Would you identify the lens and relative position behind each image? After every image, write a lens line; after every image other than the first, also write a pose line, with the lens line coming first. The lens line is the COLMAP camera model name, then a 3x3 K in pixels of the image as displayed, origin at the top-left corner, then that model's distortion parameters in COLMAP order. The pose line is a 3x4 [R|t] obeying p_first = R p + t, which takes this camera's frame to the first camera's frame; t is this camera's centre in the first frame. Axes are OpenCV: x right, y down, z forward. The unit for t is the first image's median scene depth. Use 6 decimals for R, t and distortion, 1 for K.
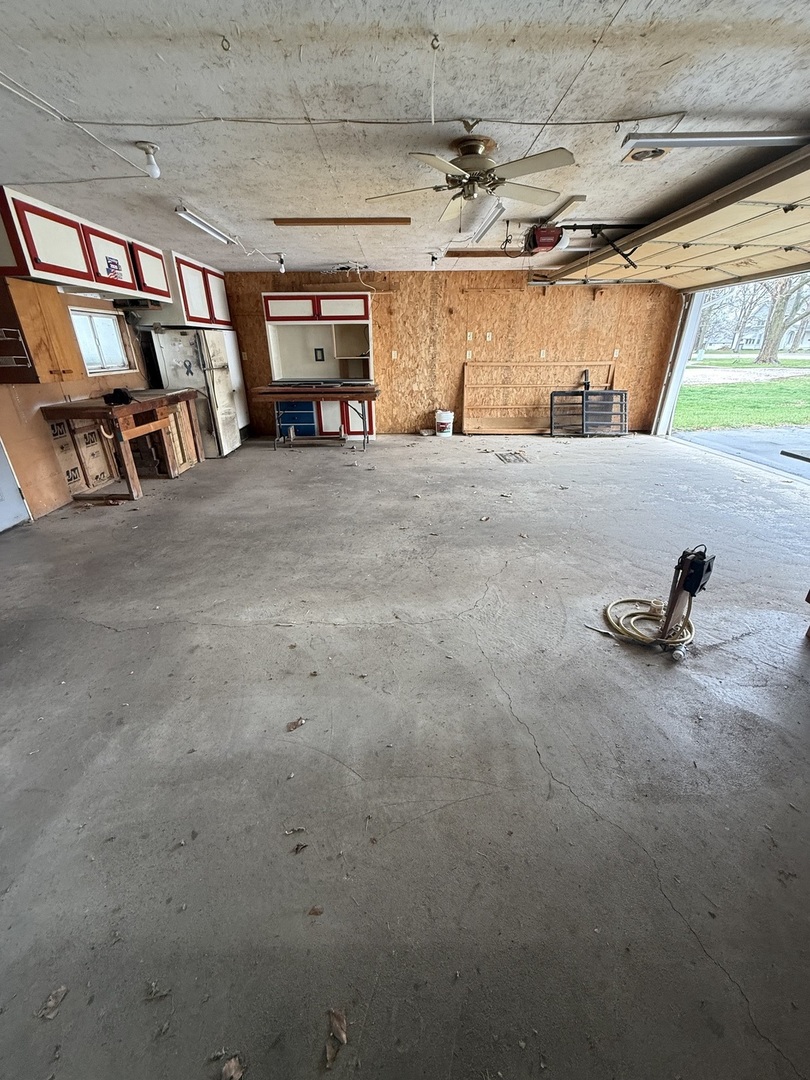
lens RADIAL K [[429.6, 0, 401.5], [0, 429.6, 540.2], [0, 0, 1]] dist [-0.001234, 0.000607]
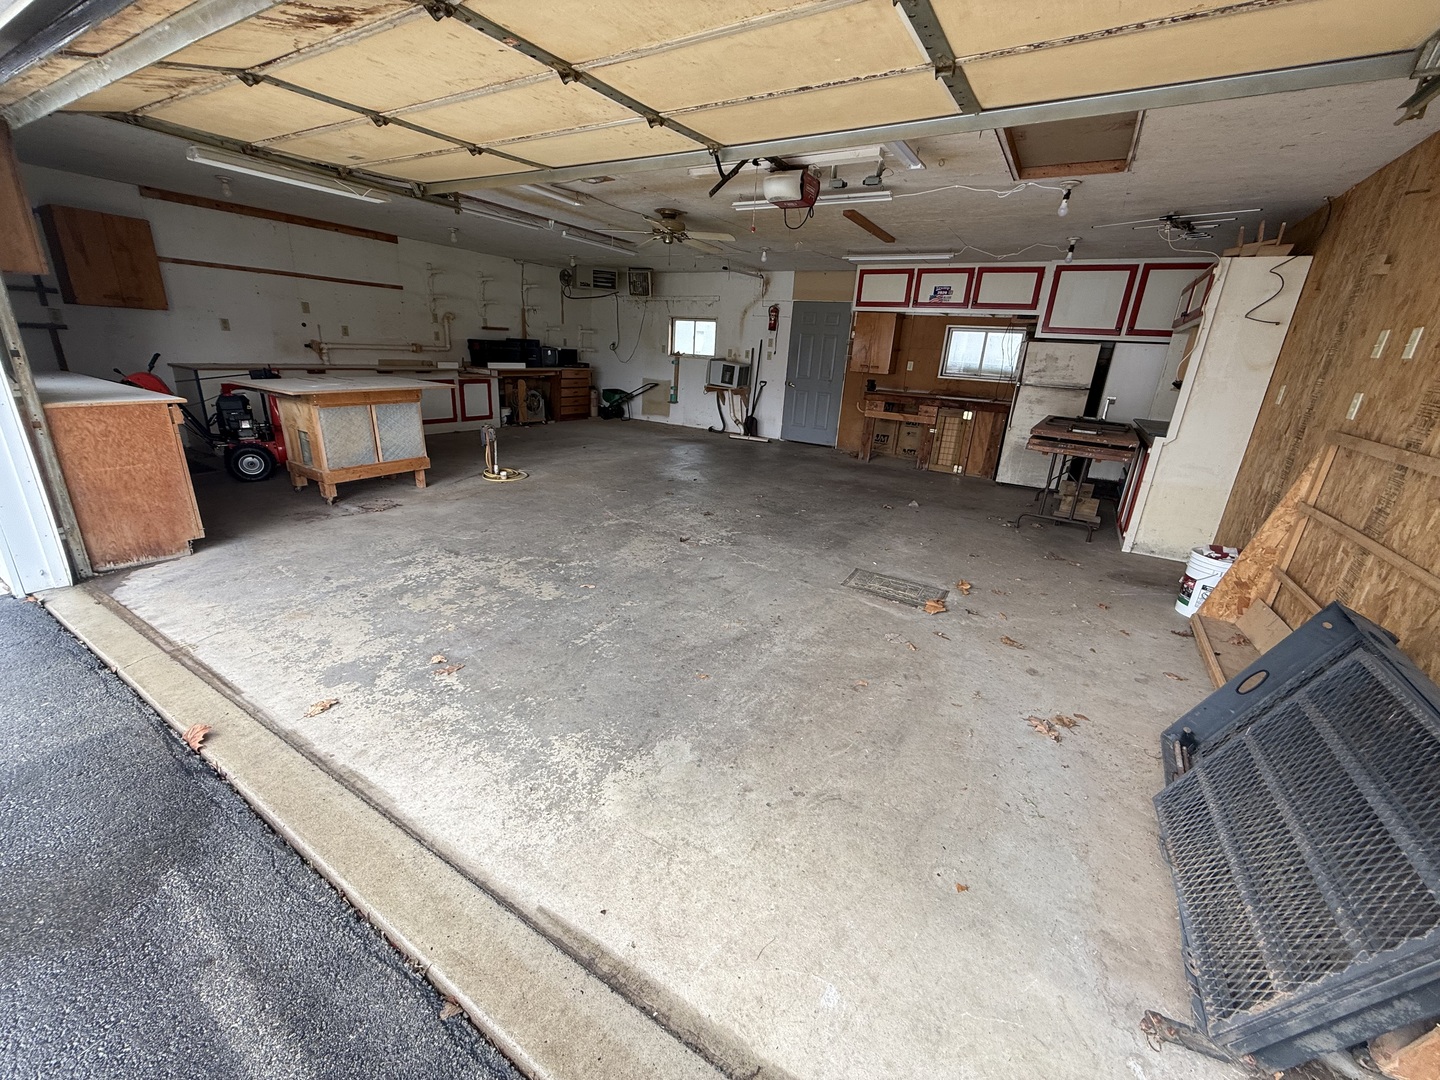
lens RADIAL K [[572.8, 0, 725.3], [0, 572.8, 543.6], [0, 0, 1]] dist [-0.001234, 0.000607]
pose [[-0.524180, 0.256630, -0.812020, 1.203381], [-0.399011, 0.768365, 0.500405, -0.664537], [0.752347, 0.586307, -0.300364, 1.466559]]
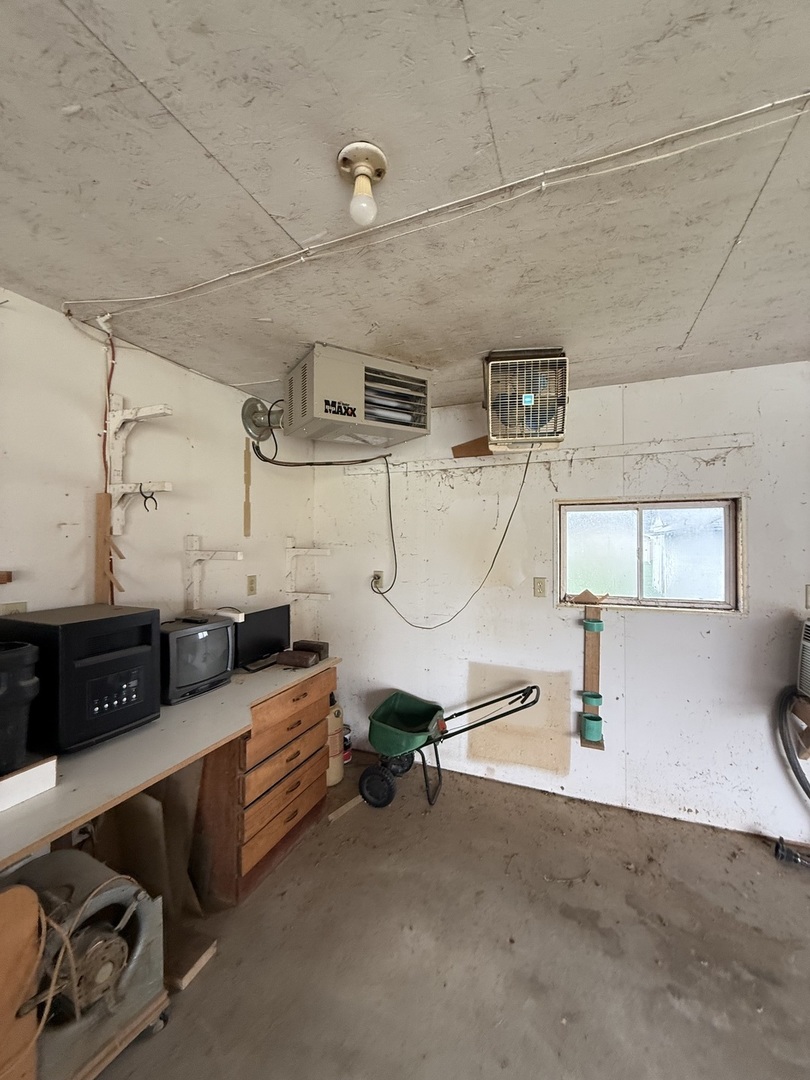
lens RADIAL K [[429.6, 0, 404.8], [0, 429.6, 537.0], [0, 0, 1]] dist [-0.001234, 0.000607]
pose [[-0.392986, 0.002788, -0.919540, 0.677508], [-0.370505, 0.914750, 0.161117, -0.438084], [0.841598, 0.404011, -0.358451, 0.934897]]
